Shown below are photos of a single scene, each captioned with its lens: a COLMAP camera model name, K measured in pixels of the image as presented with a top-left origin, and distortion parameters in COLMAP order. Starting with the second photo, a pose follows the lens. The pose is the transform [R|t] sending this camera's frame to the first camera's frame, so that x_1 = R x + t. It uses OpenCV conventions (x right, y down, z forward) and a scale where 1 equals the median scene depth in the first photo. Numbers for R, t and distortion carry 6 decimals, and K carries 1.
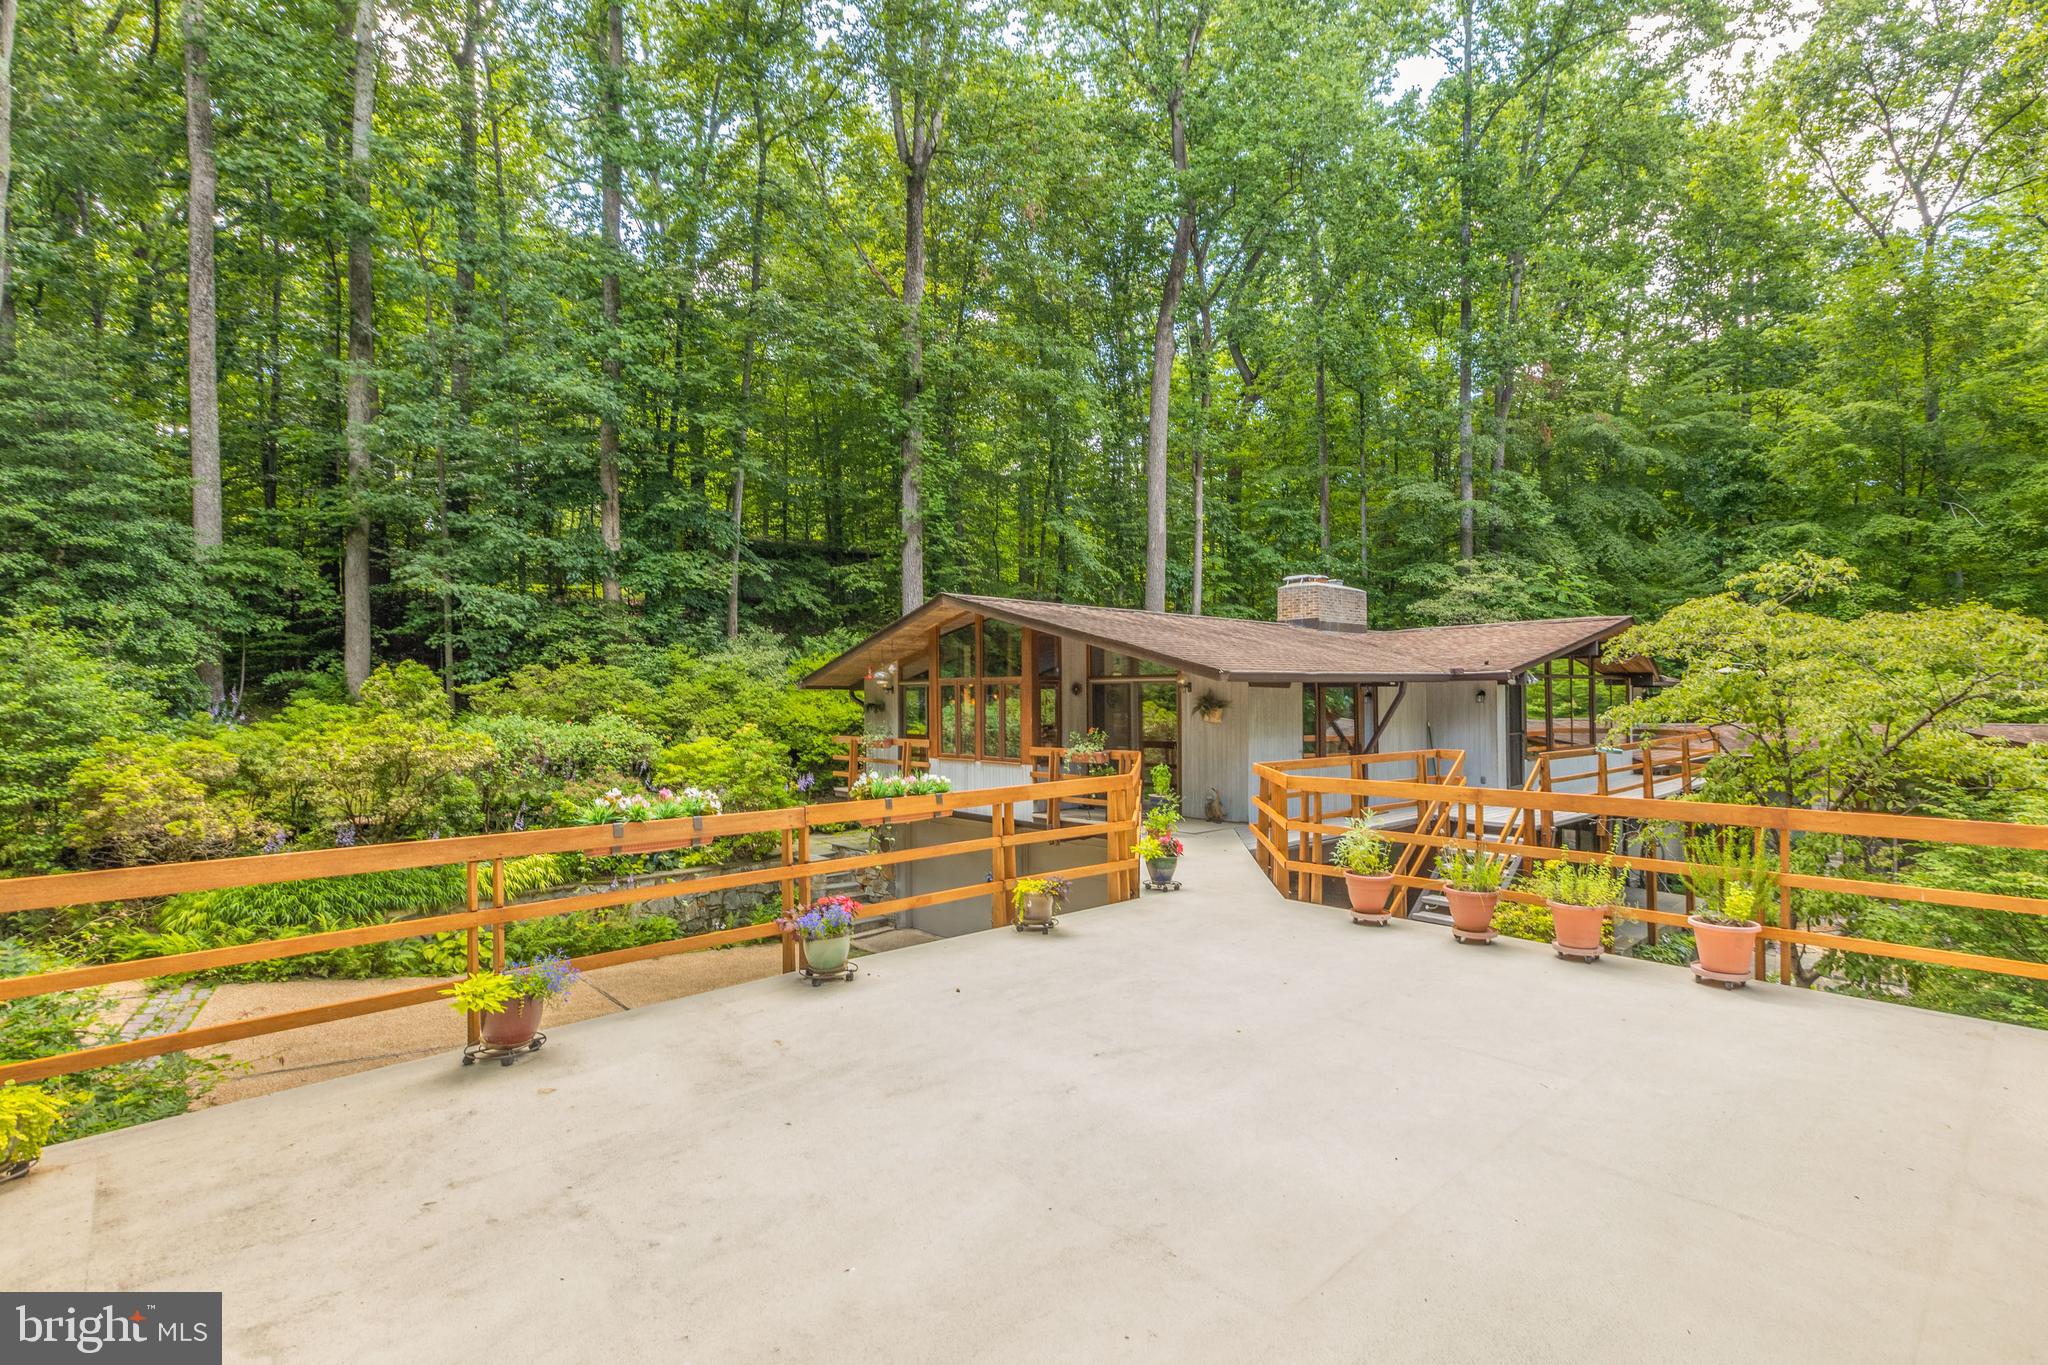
lens RADIAL K [[944.1, 0, 1054.7], [0, 944.1, 691.0], [0, 0, 1]] dist [-0.001634, -0.000160]
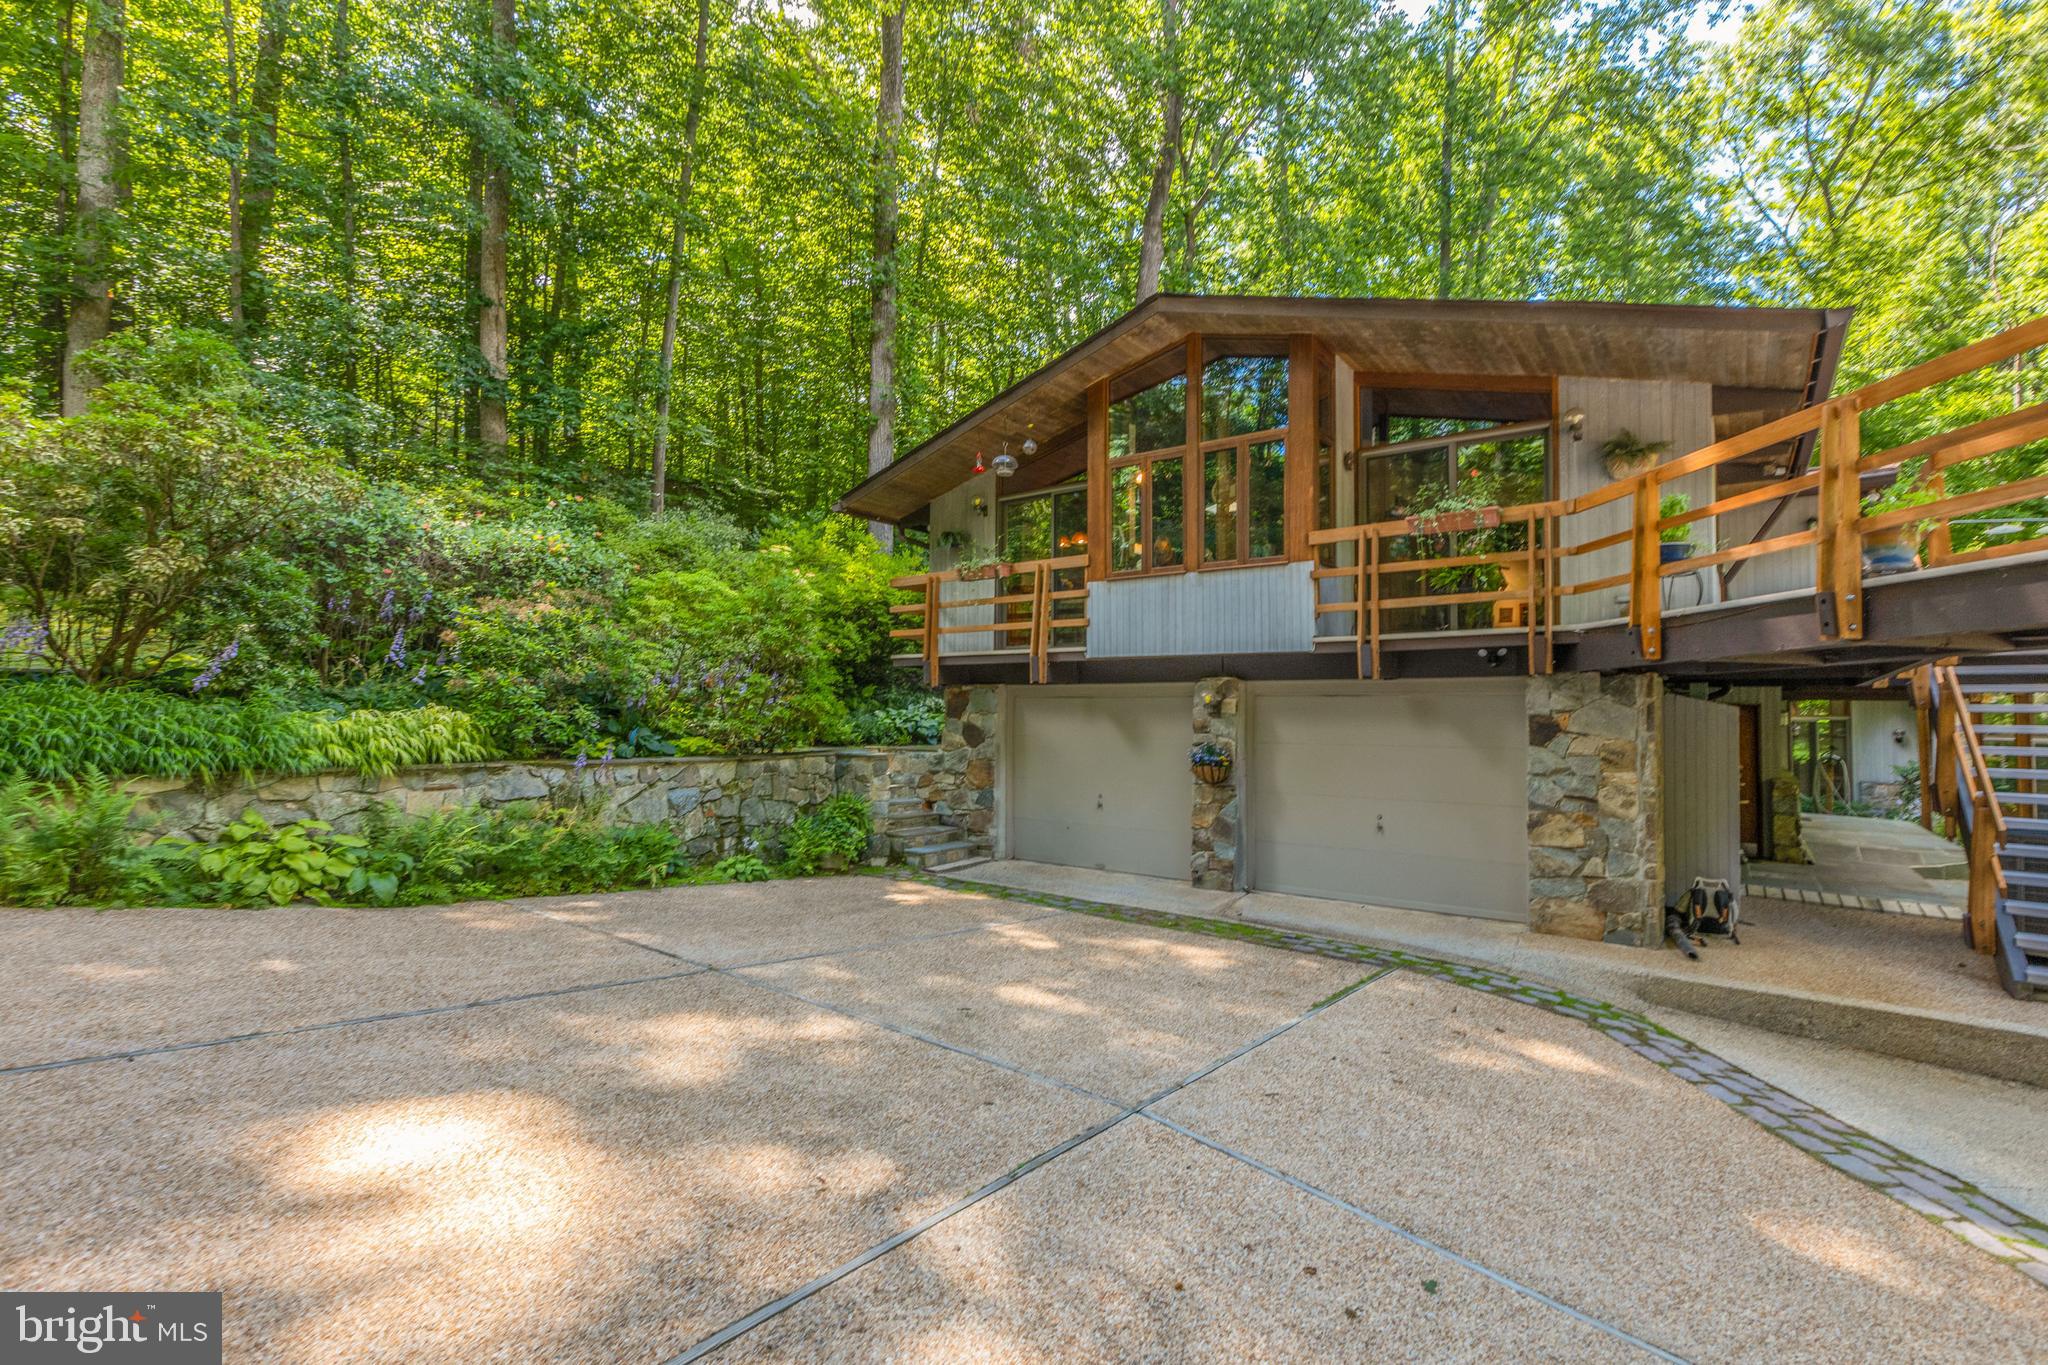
lens RADIAL K [[935.8, 0, 1055.0], [0, 935.8, 680.8], [0, 0, 1]] dist [0.004709, 0.000302]
pose [[0.986770, 0.016278, 0.161310, -0.278798], [-0.011781, 0.999516, -0.028795, 0.171072], [-0.161701, 0.026514, 0.986484, 0.398441]]
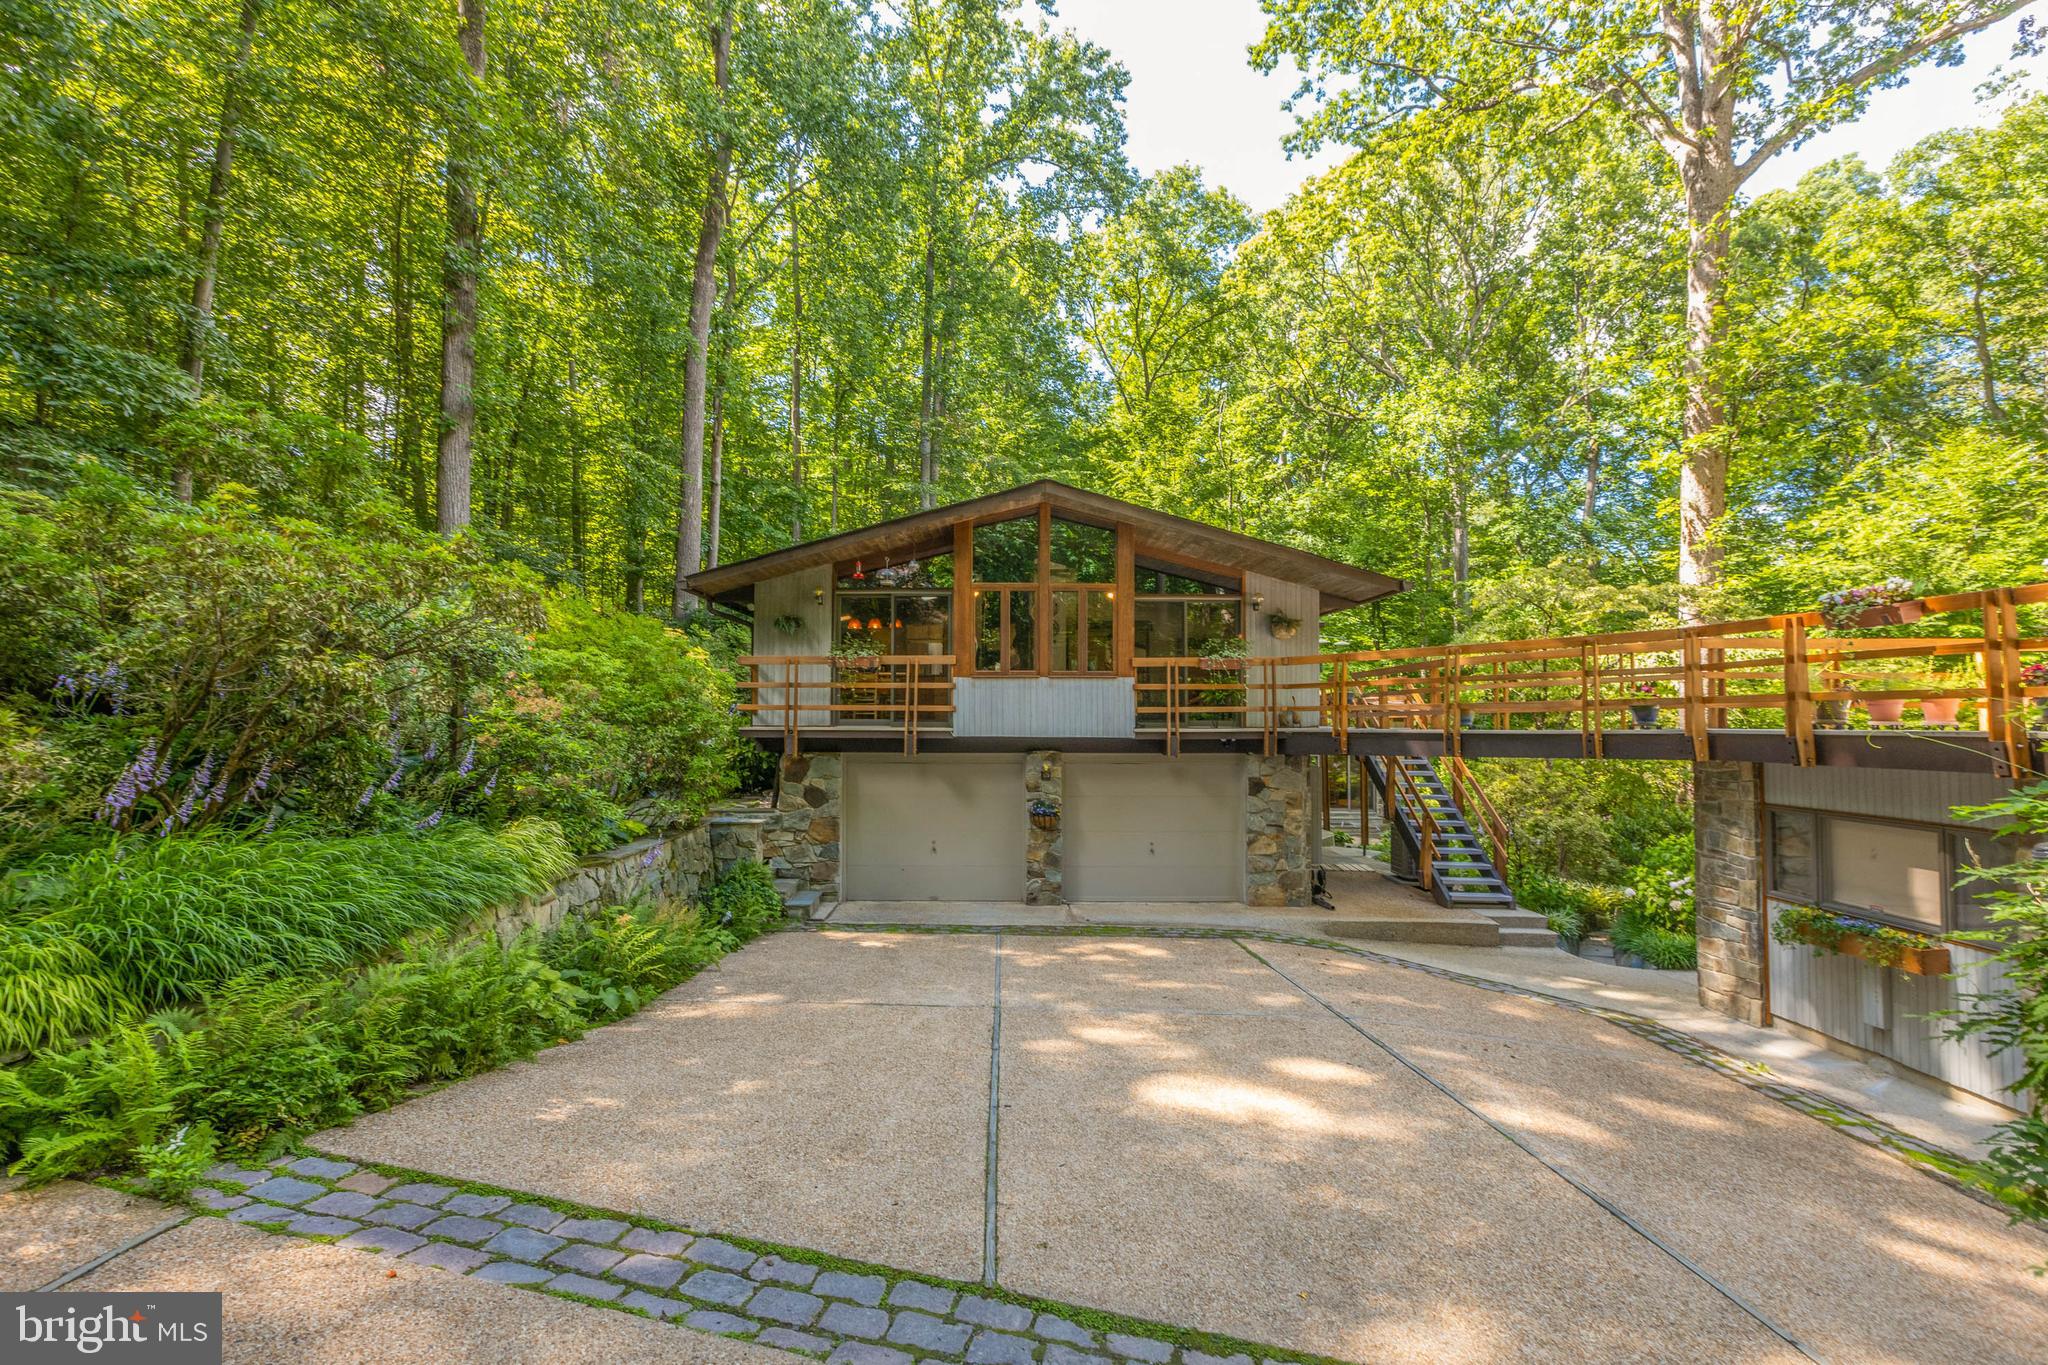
lens RADIAL K [[932.3, 0, 1024.0], [0, 932.3, 682.5], [0, 0, 1]] dist [0.002771, 0.000203]
pose [[0.696932, 0.033515, 0.716353, -0.740918], [-0.011065, 0.999291, -0.035988, 0.112831], [-0.717052, 0.017155, 0.696809, 0.411697]]
